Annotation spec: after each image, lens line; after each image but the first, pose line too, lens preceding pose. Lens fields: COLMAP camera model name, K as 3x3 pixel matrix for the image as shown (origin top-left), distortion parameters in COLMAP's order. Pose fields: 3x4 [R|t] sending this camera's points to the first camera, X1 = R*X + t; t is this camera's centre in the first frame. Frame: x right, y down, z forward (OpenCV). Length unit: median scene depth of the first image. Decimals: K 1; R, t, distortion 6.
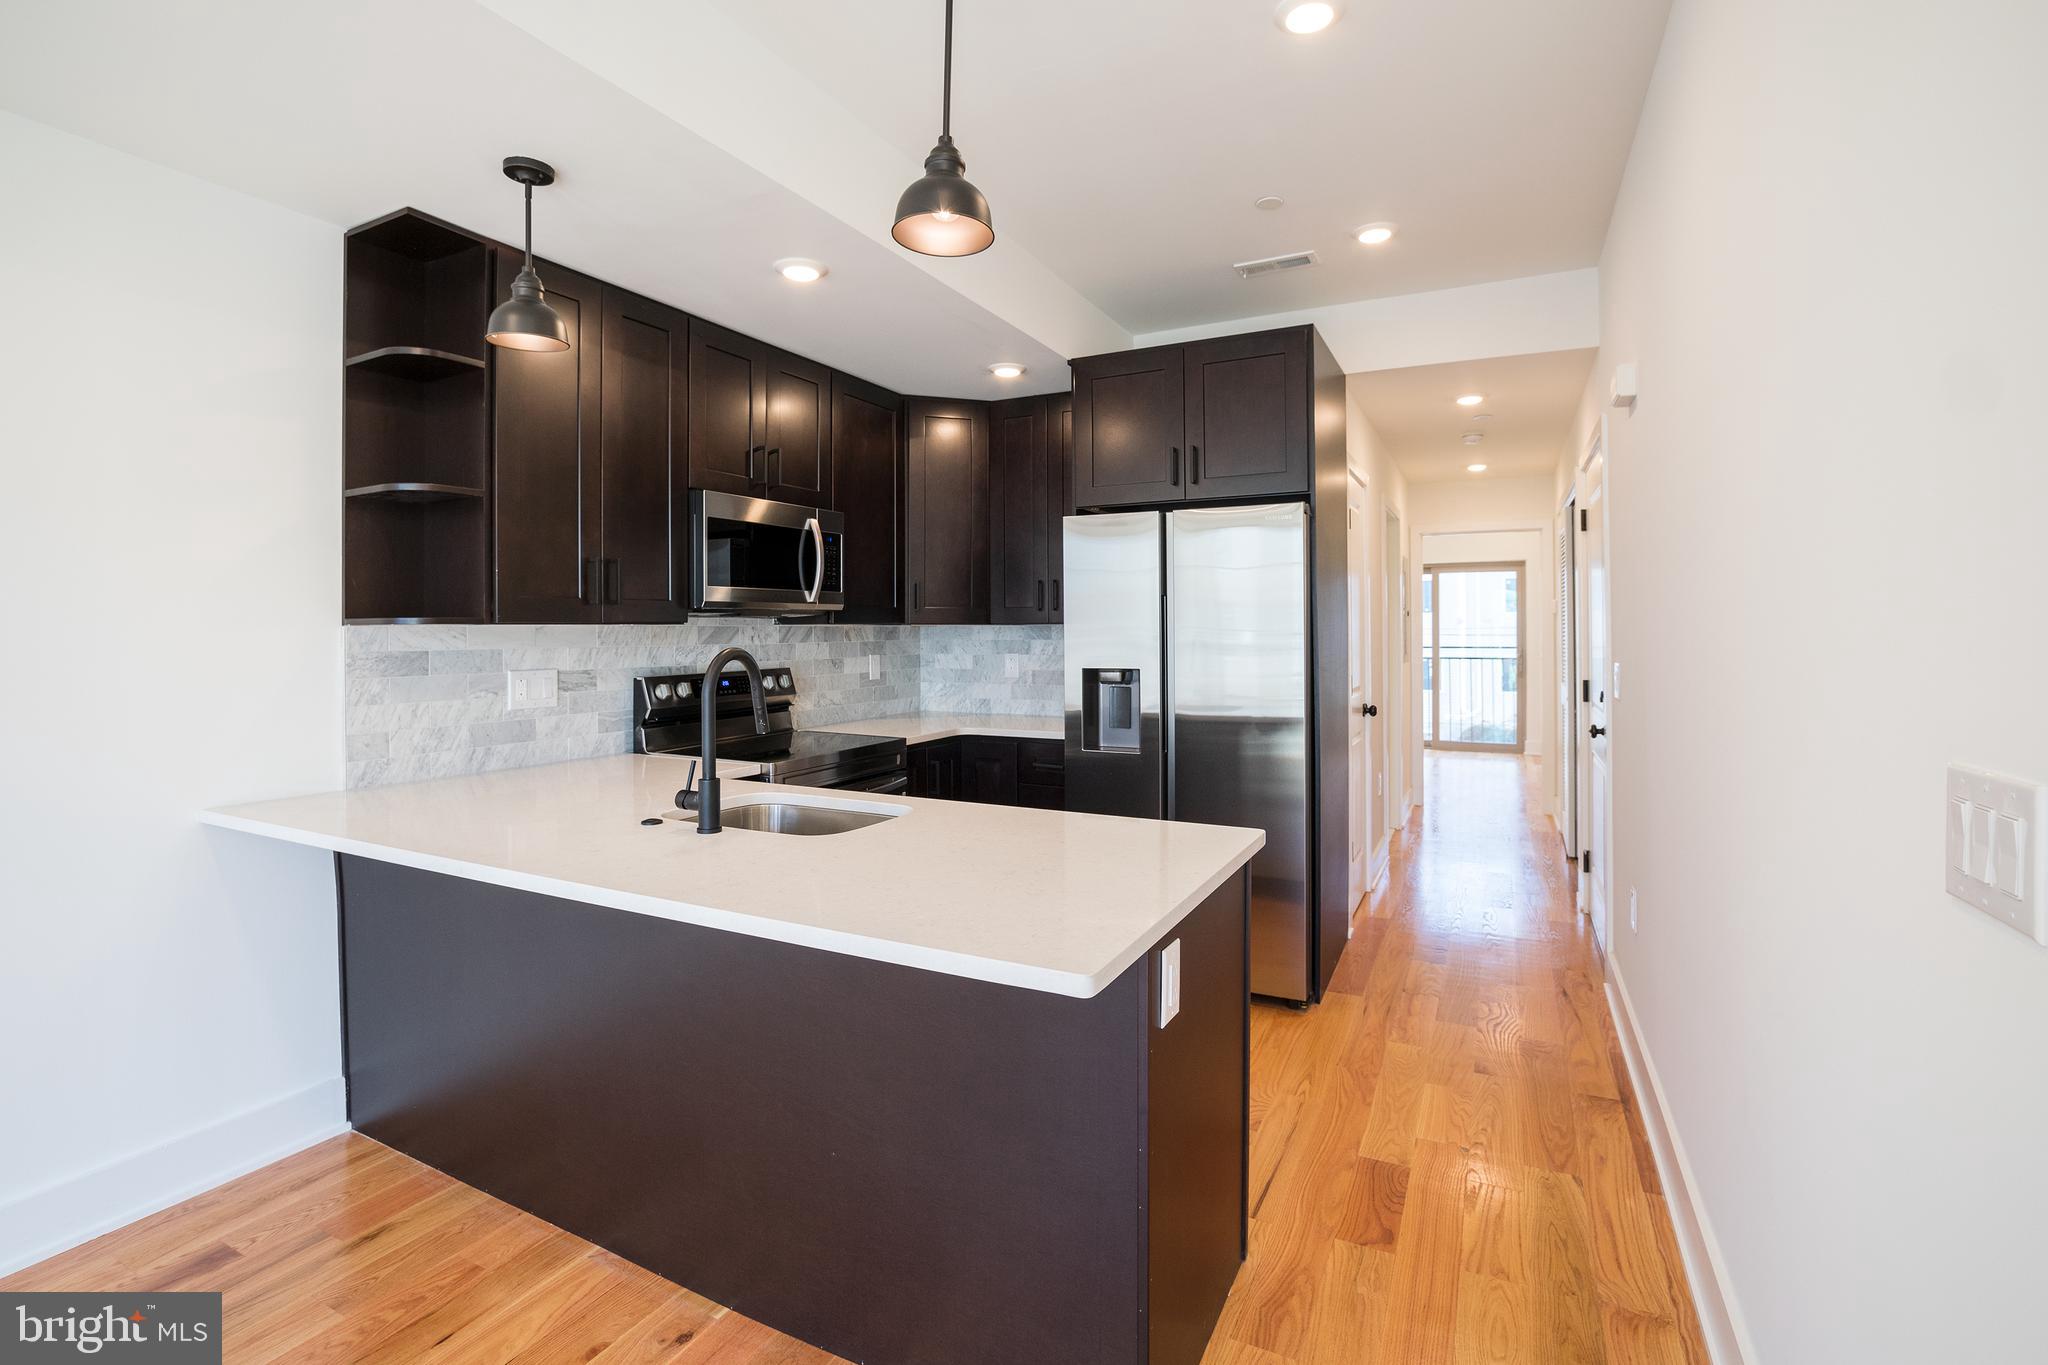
lens RADIAL K [[946.3, 0, 1022.1], [0, 946.3, 627.2], [0, 0, 1]] dist [-0.026991, 0.002304]
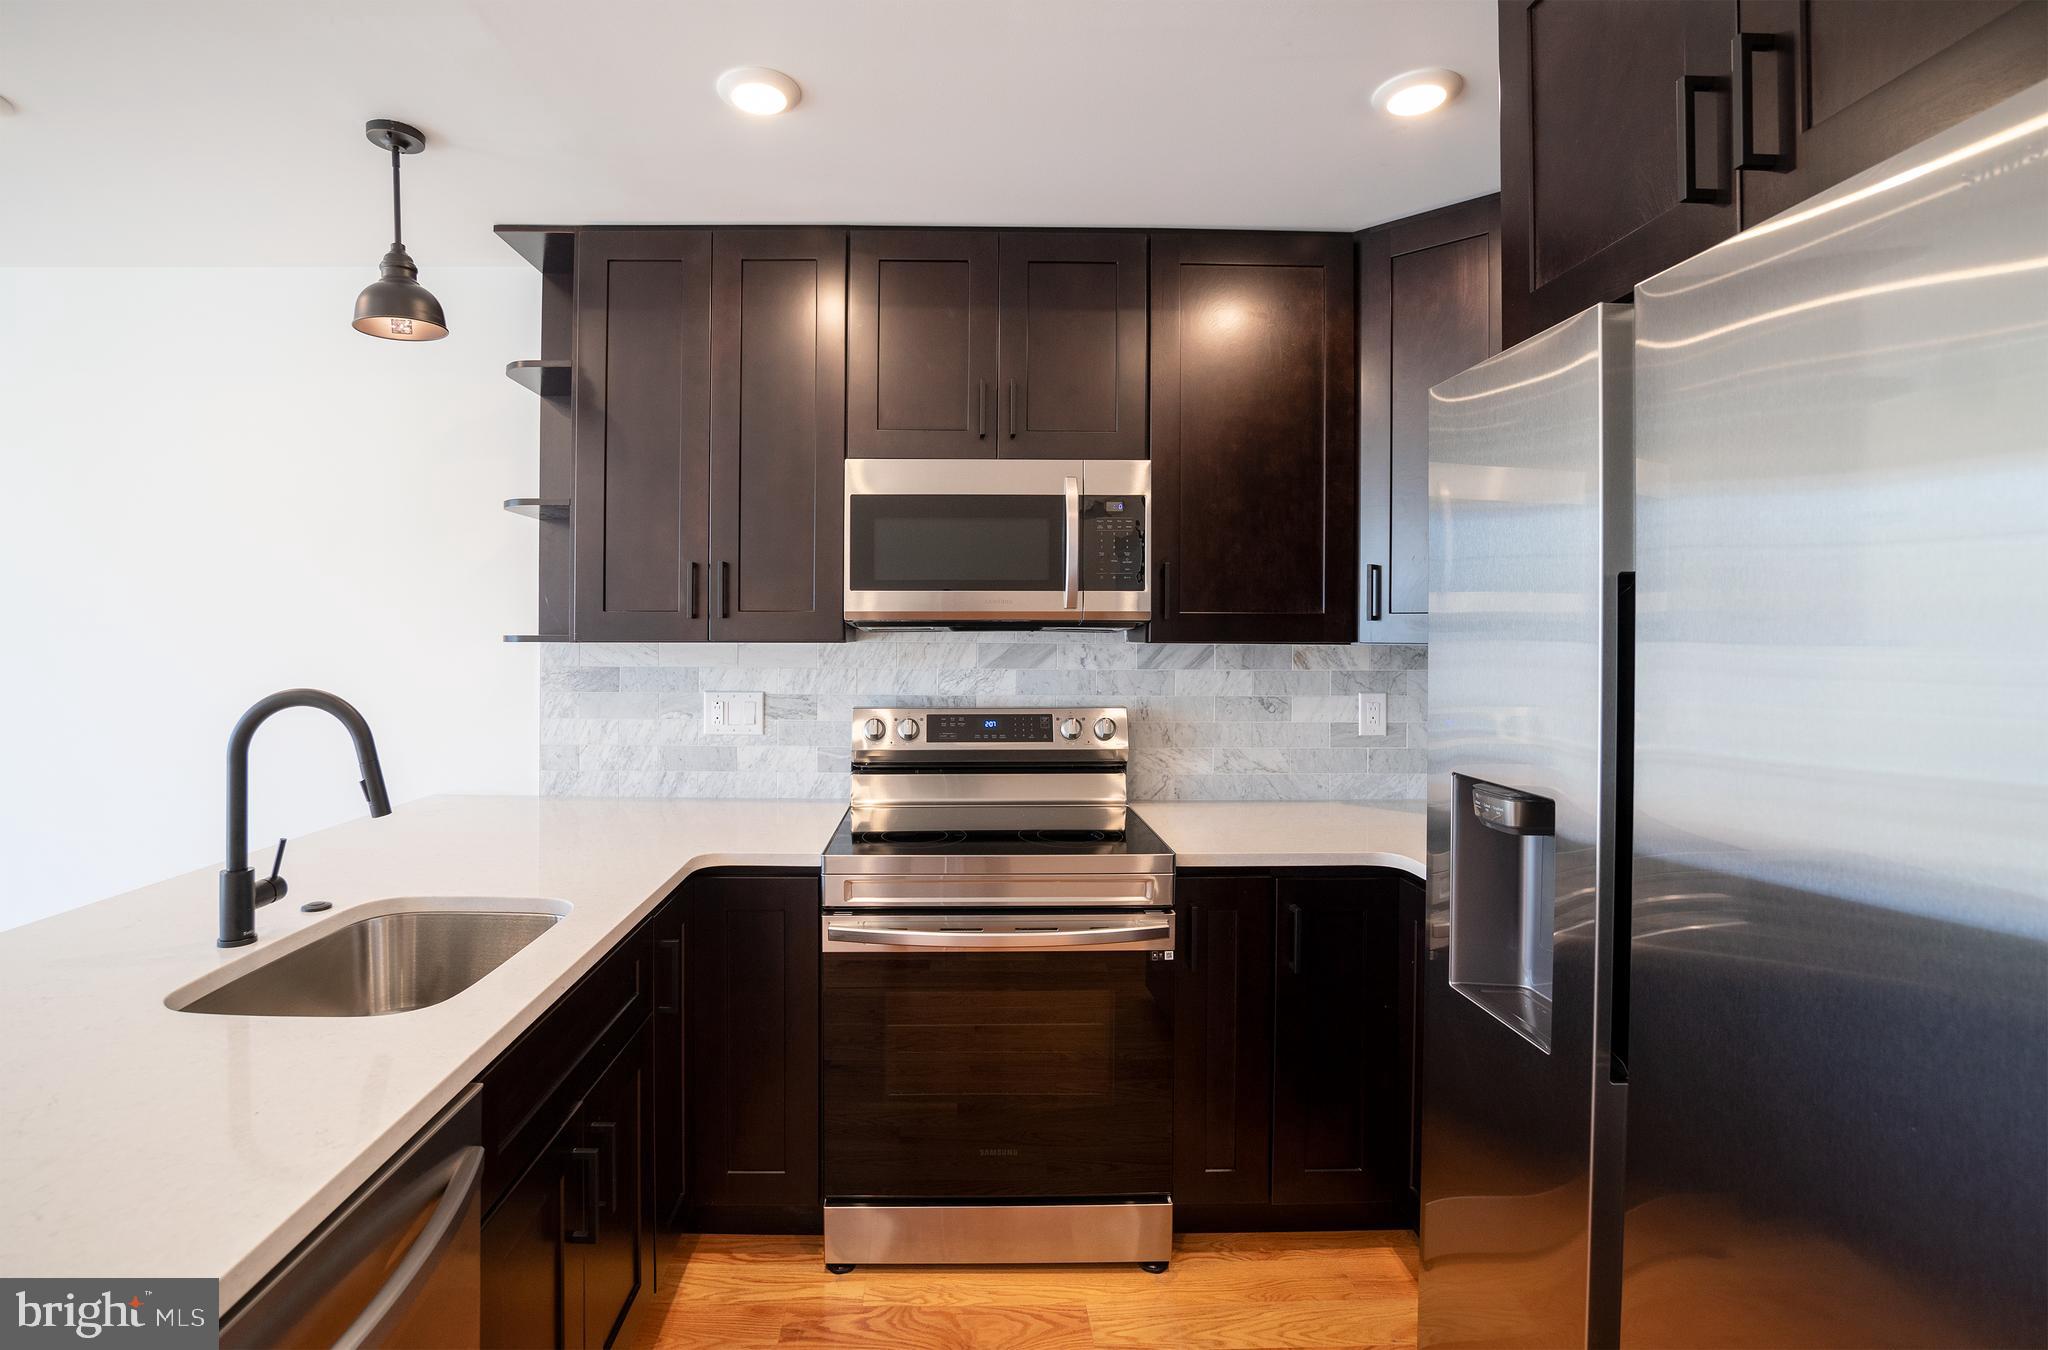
lens RADIAL K [[959.2, 0, 1047.3], [0, 959.2, 631.5], [0, 0, 1]] dist [-0.026176, -0.000169]
pose [[0.475379, 0.010108, -0.879723, 0.377463], [-0.005159, 0.999949, 0.008702, -0.018961], [0.879766, 0.000402, 0.475407, 0.752746]]
